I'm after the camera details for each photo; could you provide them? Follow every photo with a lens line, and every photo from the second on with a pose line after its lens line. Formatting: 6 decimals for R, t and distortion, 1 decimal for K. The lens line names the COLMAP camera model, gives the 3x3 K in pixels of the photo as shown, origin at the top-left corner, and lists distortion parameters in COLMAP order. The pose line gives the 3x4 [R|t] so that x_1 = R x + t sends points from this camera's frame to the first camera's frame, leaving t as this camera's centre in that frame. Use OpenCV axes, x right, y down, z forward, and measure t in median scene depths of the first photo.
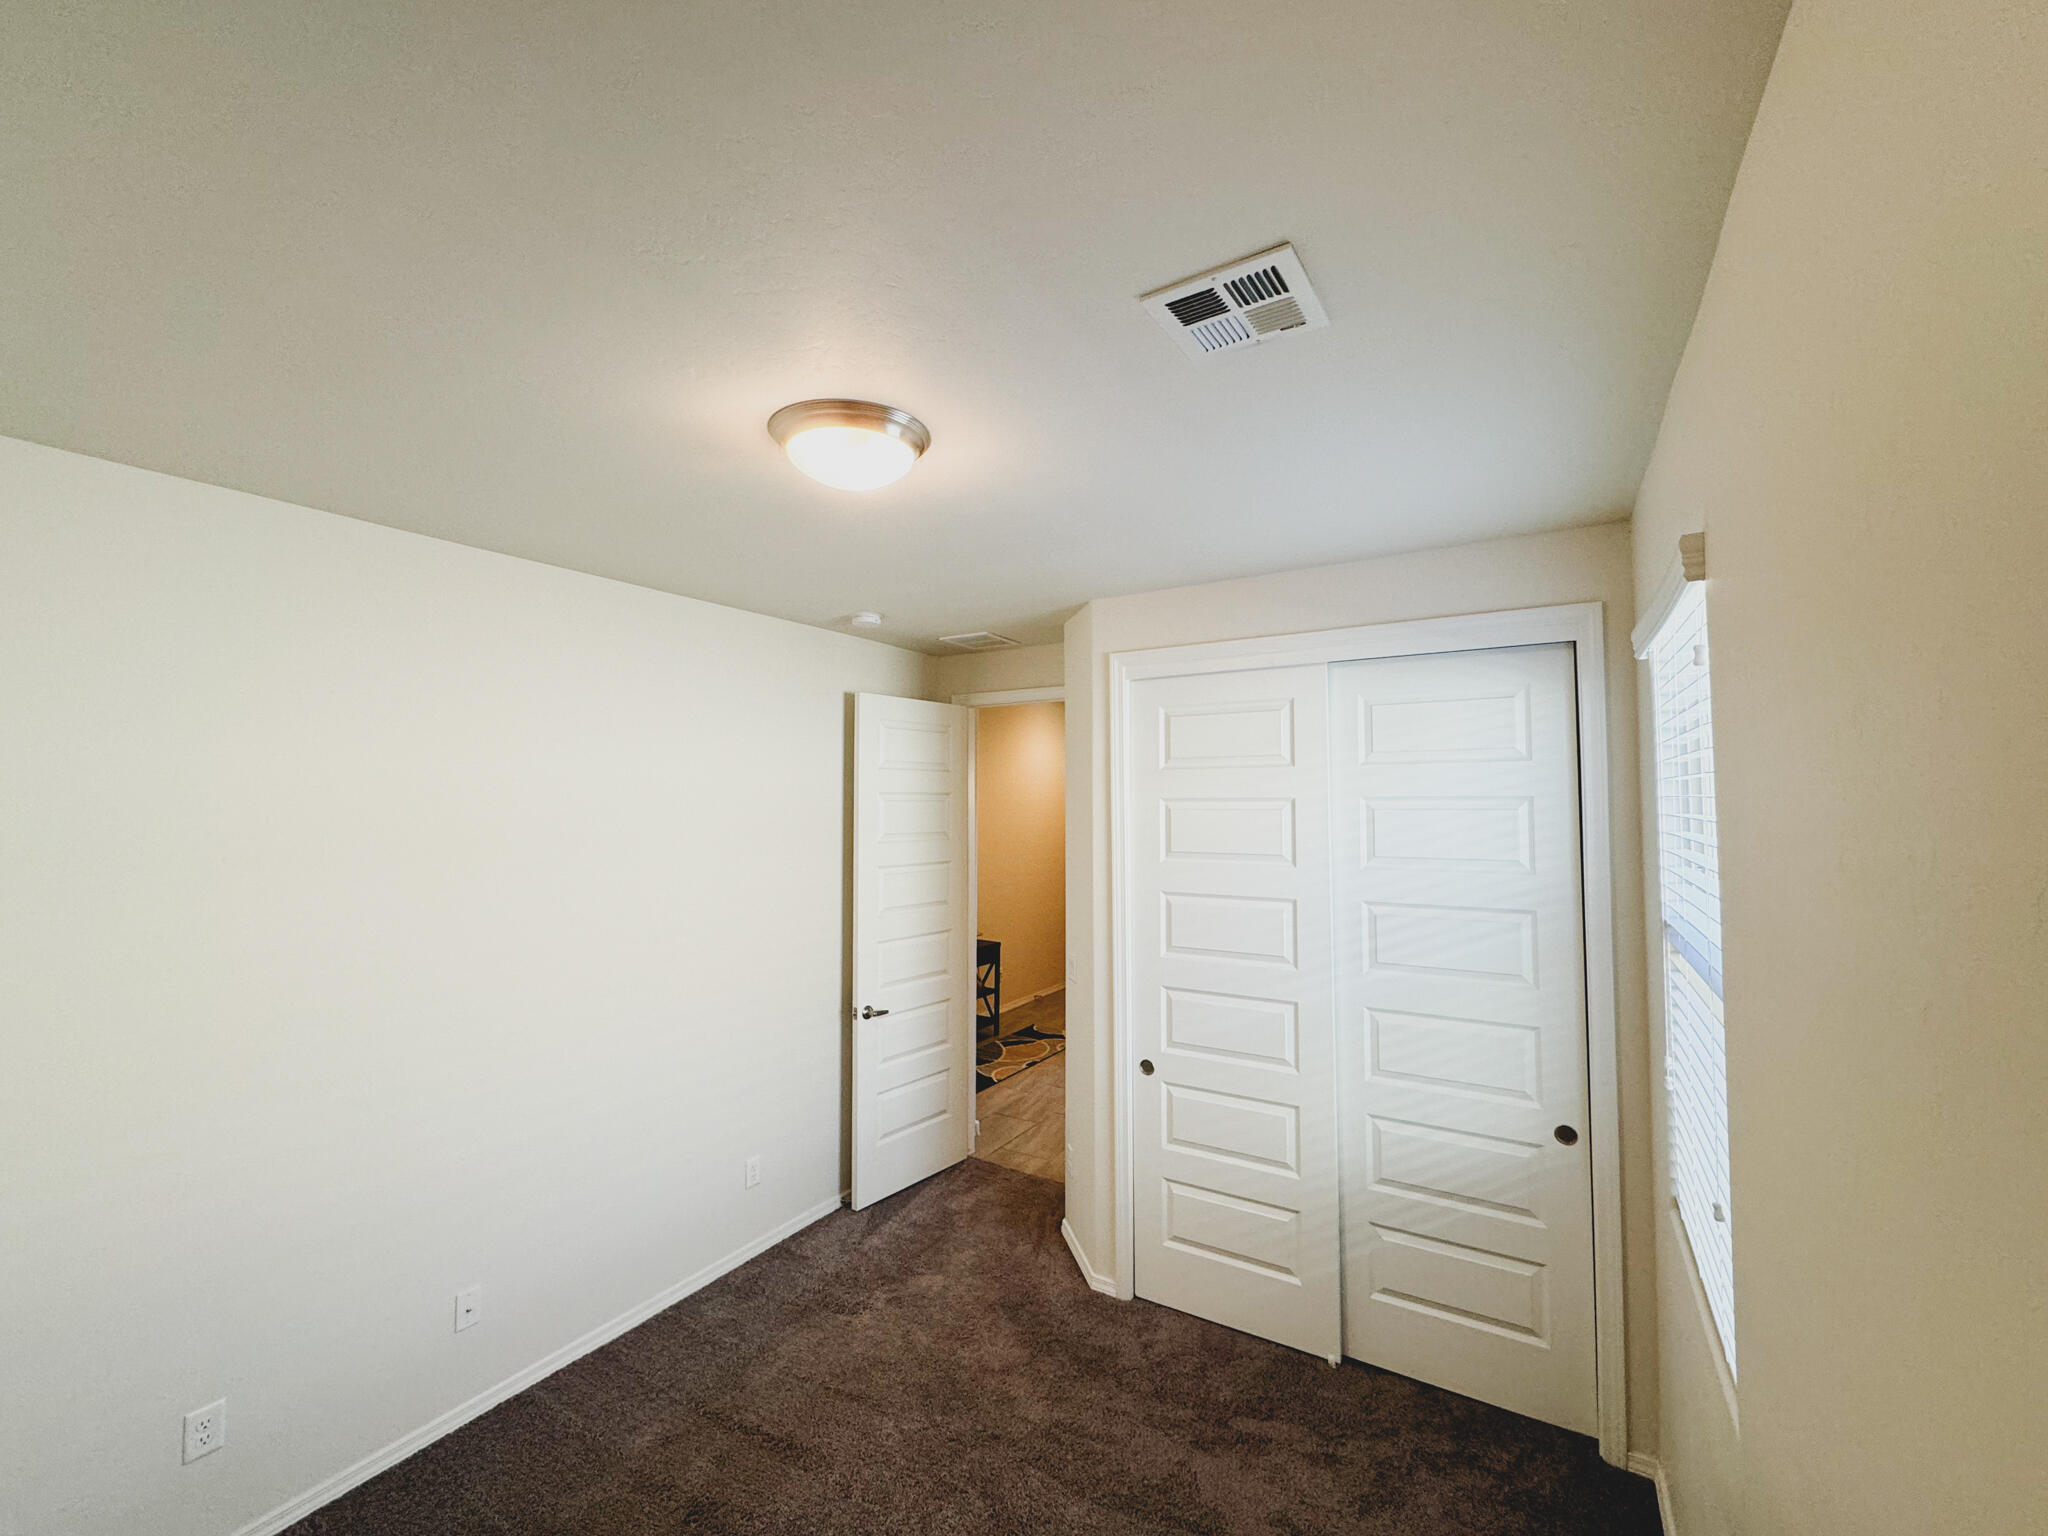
lens RADIAL K [[834.0, 0, 1040.0], [0, 834.0, 763.8], [0, 0, 1]] dist [-0.001626, -0.000421]
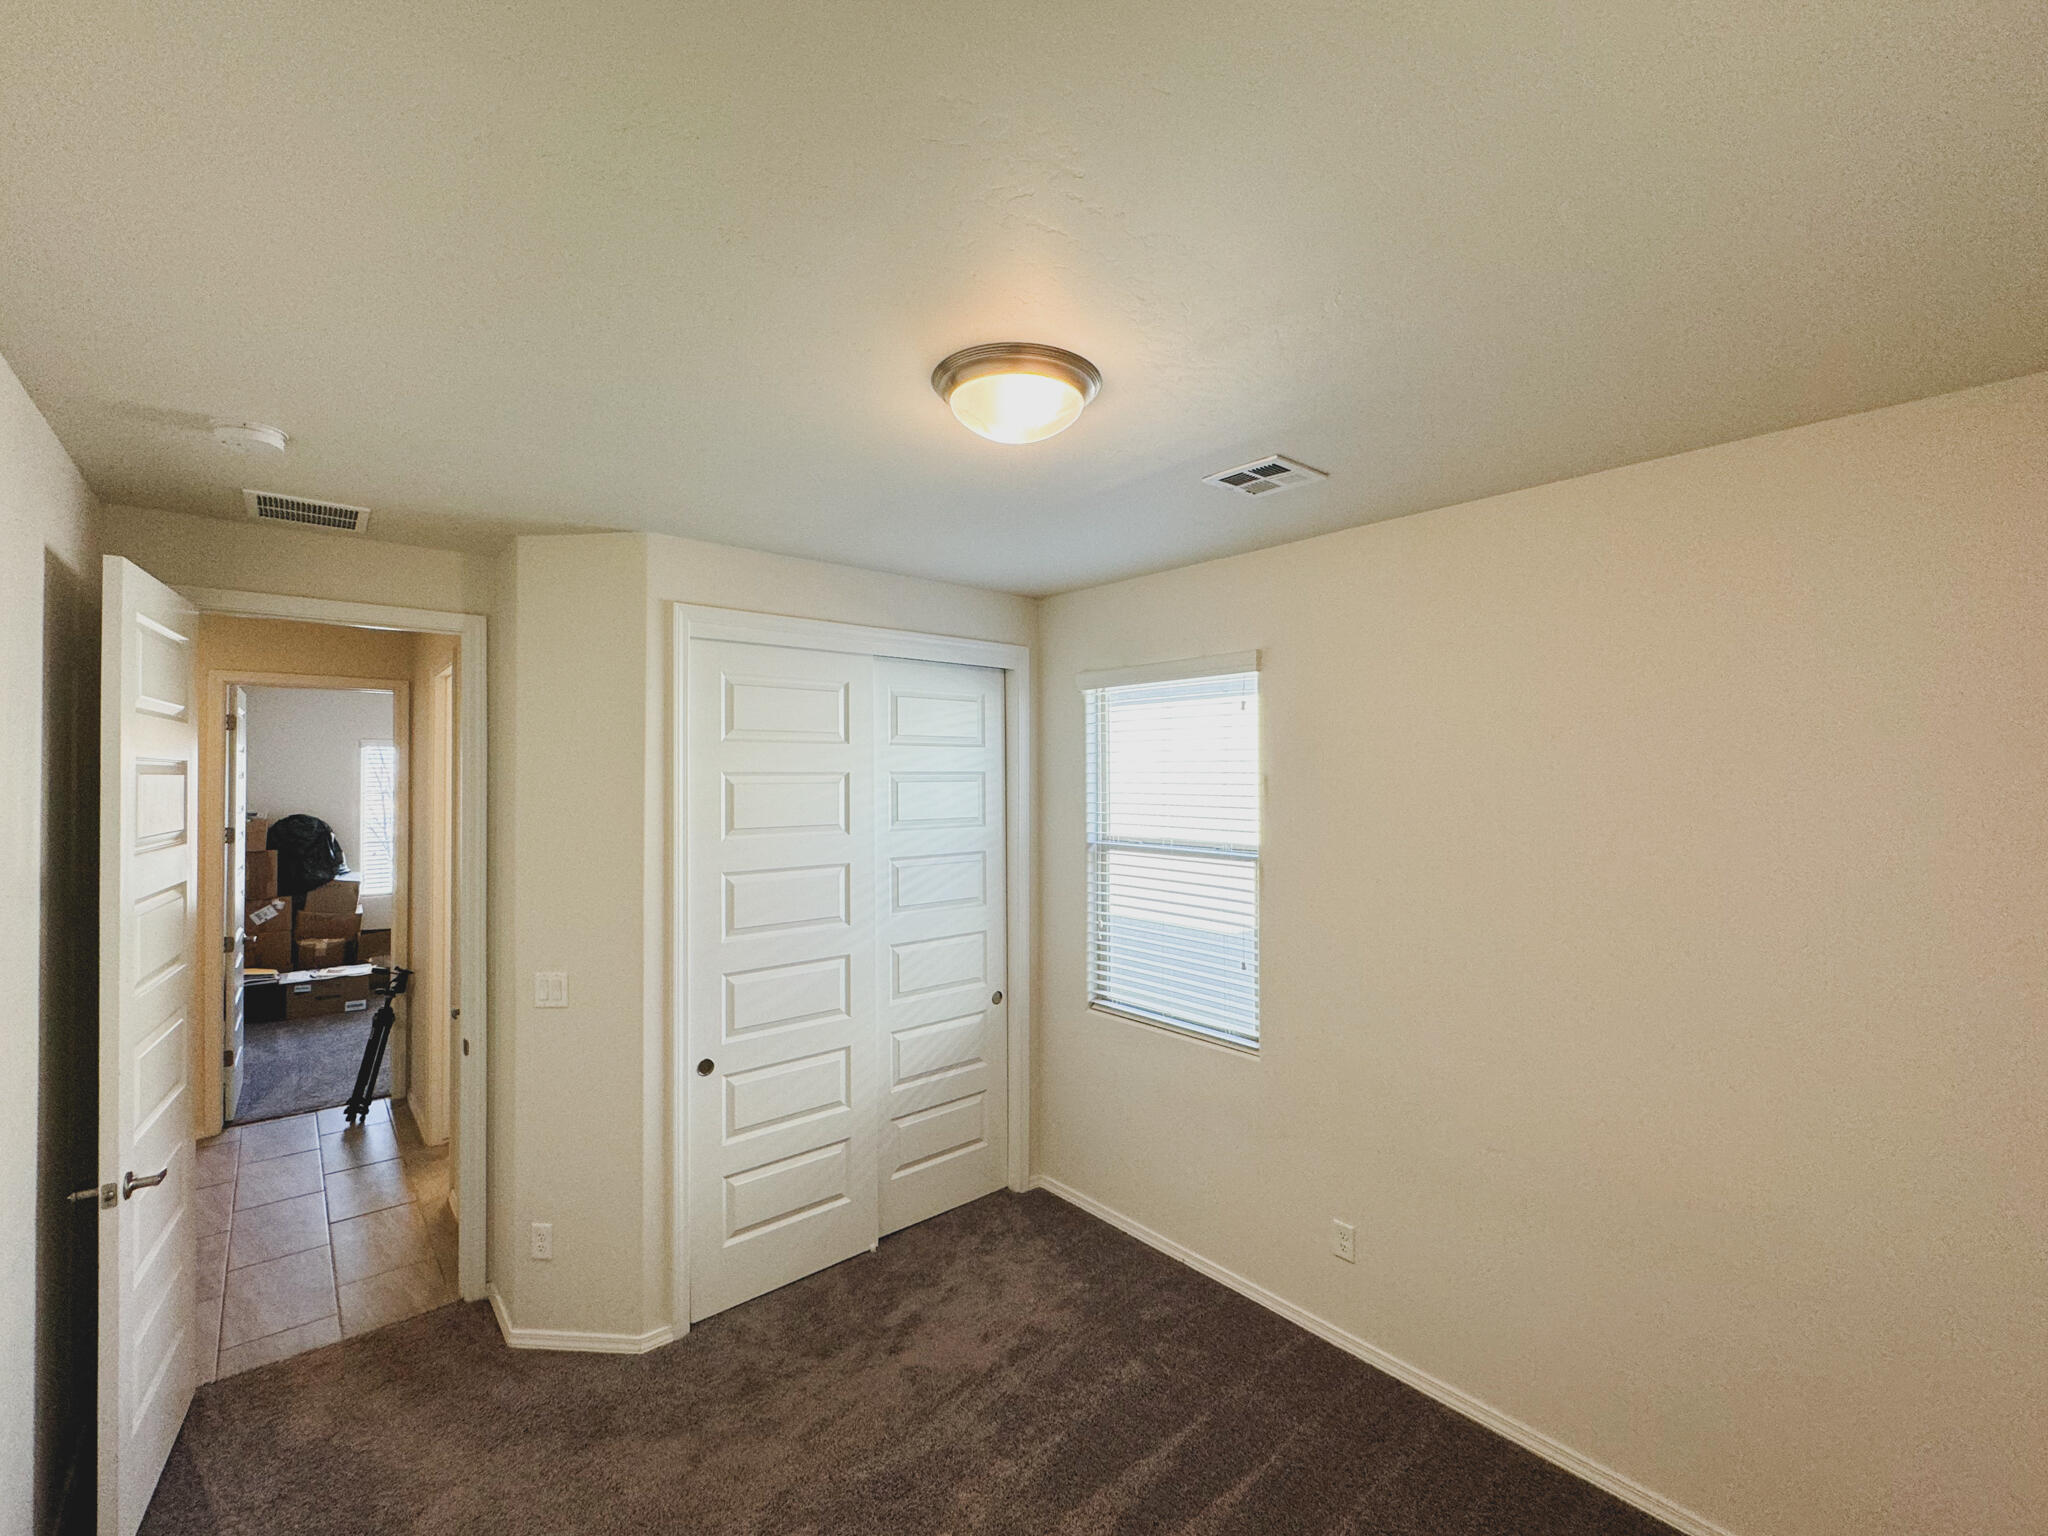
lens RADIAL K [[834.0, 0, 1041.9], [0, 834.0, 771.6], [0, 0, 1]] dist [-0.001626, -0.000421]
pose [[0.311223, 0.008747, 0.950297, -0.682674], [-0.037548, 0.999290, 0.003099, 0.027057], [-0.949595, -0.036646, 0.311331, 0.415547]]
